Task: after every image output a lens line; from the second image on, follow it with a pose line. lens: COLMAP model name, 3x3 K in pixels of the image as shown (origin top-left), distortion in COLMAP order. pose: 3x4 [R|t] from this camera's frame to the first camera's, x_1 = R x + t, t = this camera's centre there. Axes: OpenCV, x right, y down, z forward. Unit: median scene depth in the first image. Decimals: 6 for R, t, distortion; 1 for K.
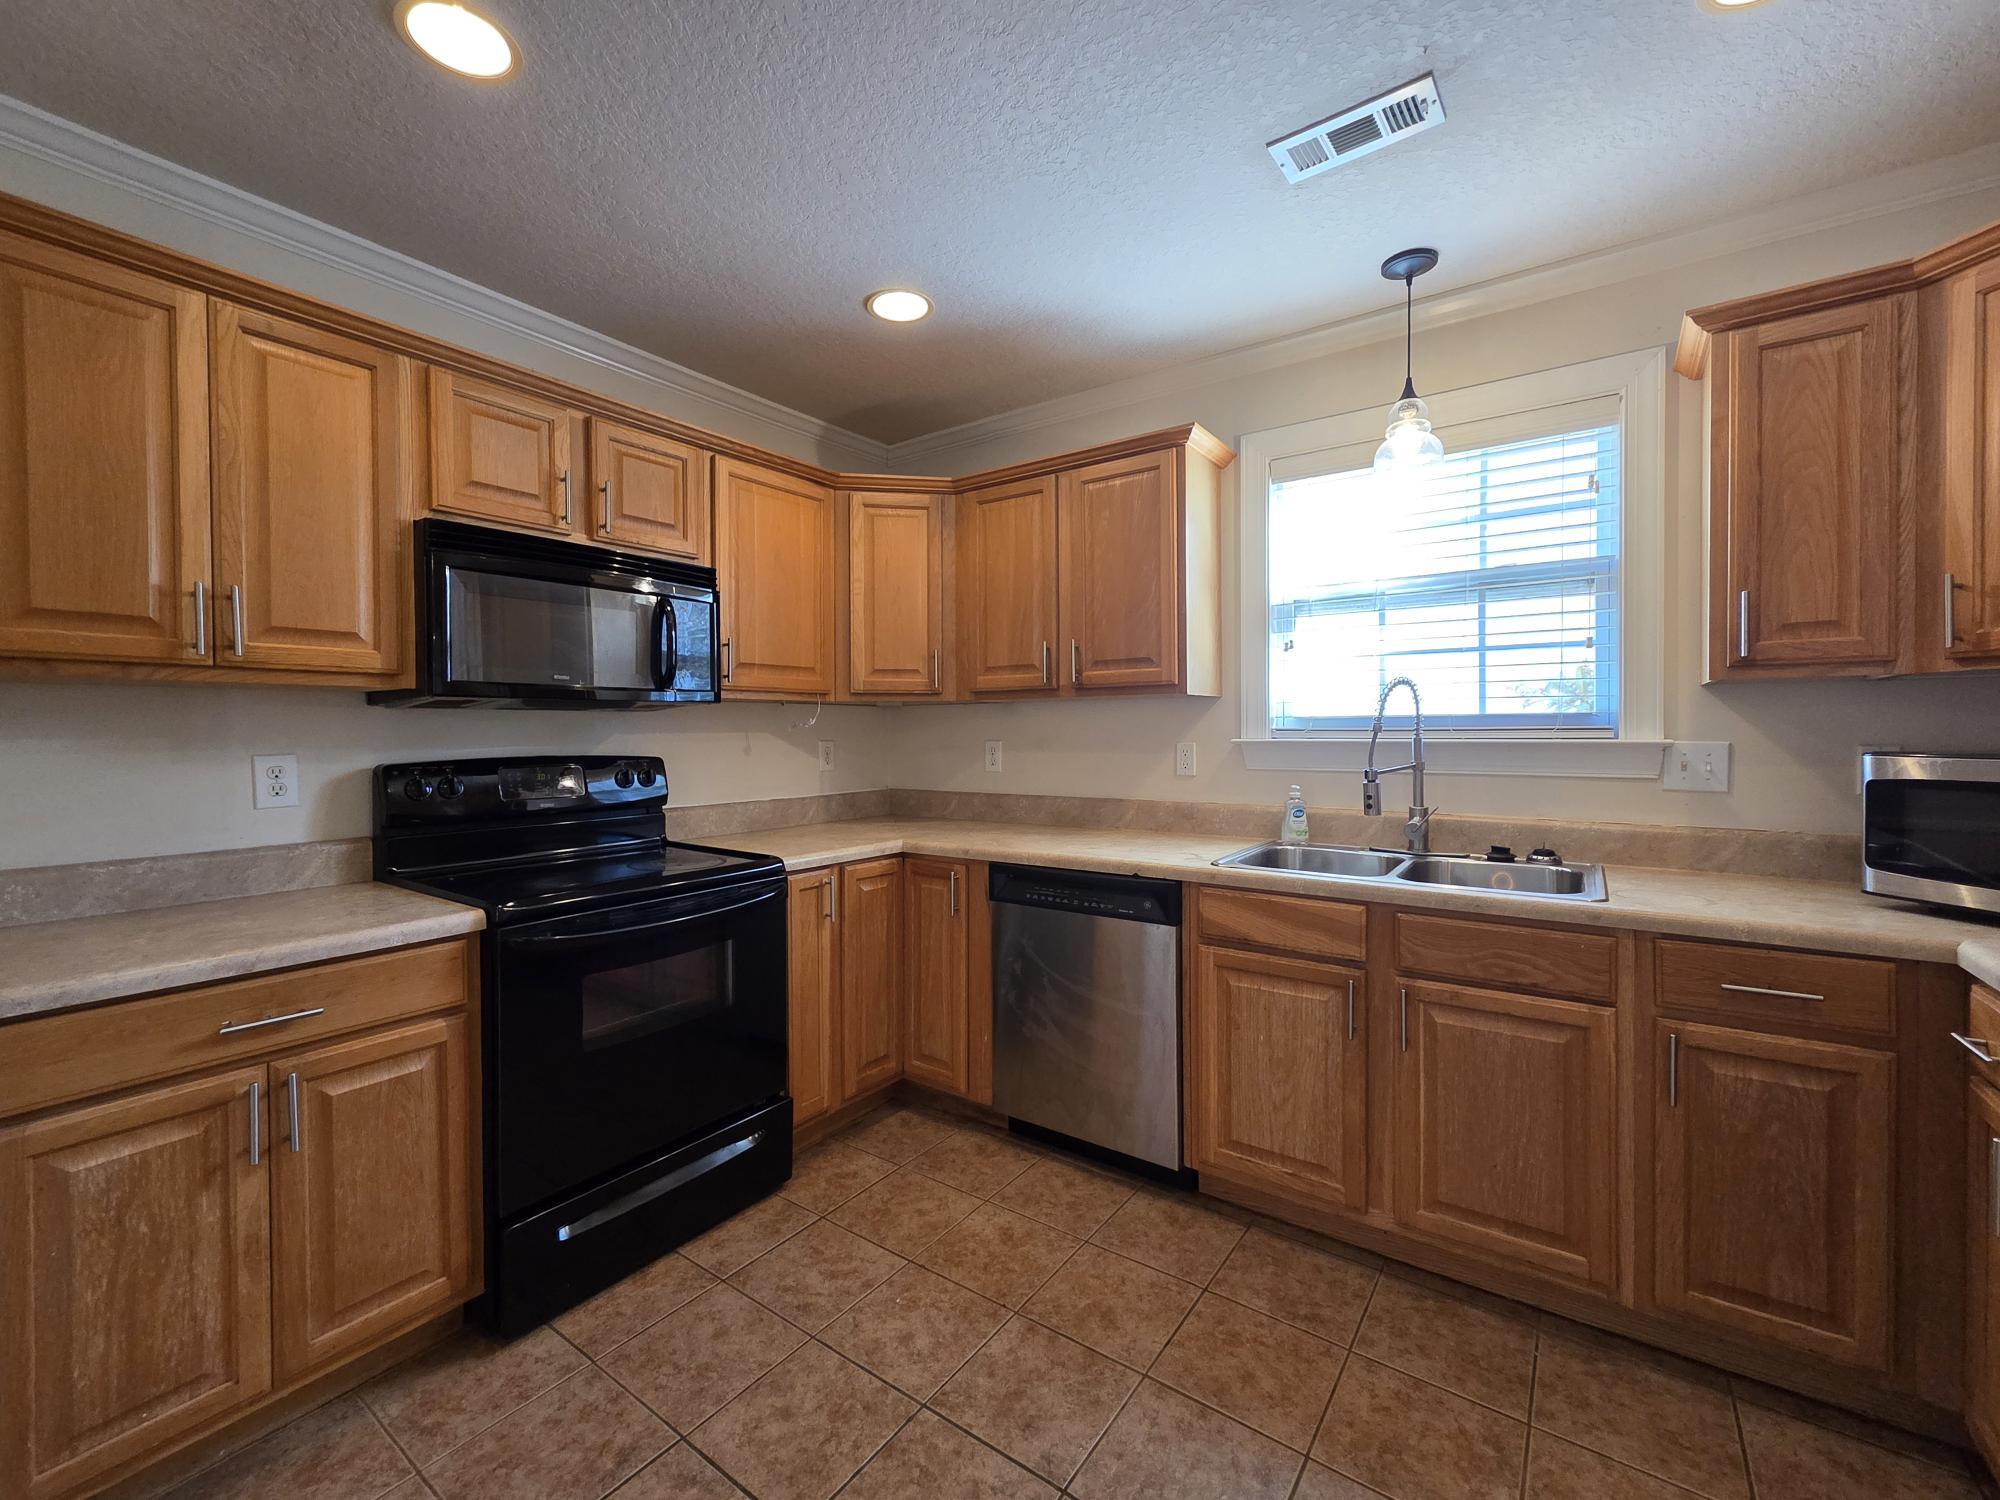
lens RADIAL K [[833.7, 0, 991.6], [0, 833.7, 736.9], [0, 0, 1]] dist [-0.000434, -0.000447]
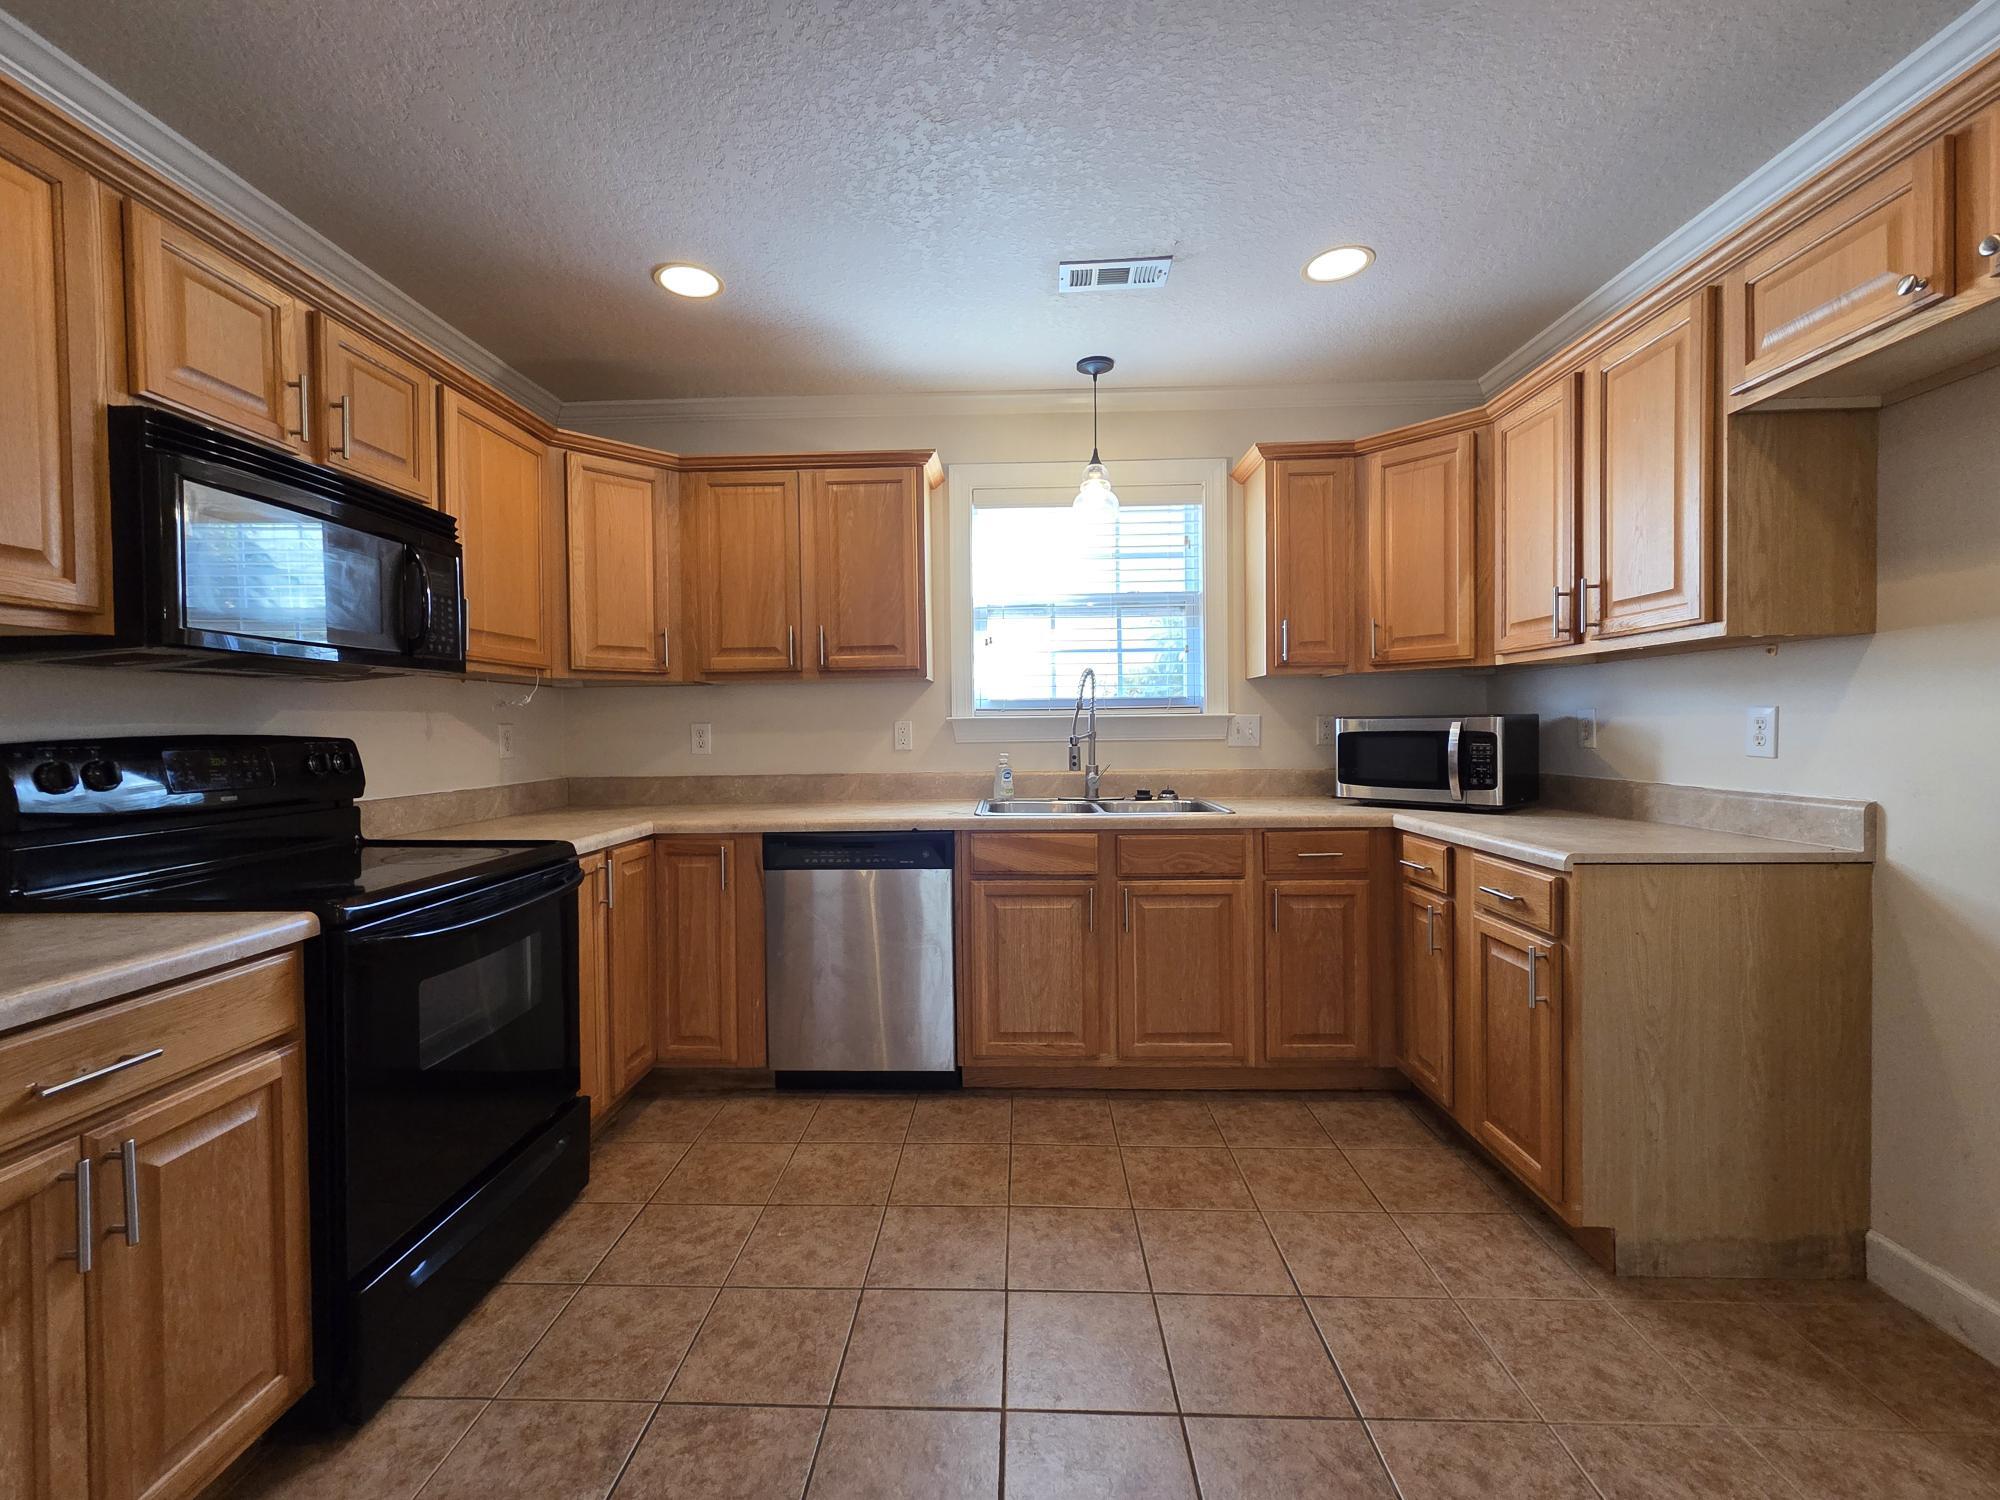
lens RADIAL K [[833.7, 0, 991.6], [0, 833.7, 736.9], [0, 0, 1]] dist [-0.000434, -0.000447]
pose [[0.829168, -0.012335, 0.558864, -0.413437], [0.012768, 0.999914, 0.003127, 0.034793], [-0.558854, 0.004543, 0.829254, -0.033559]]
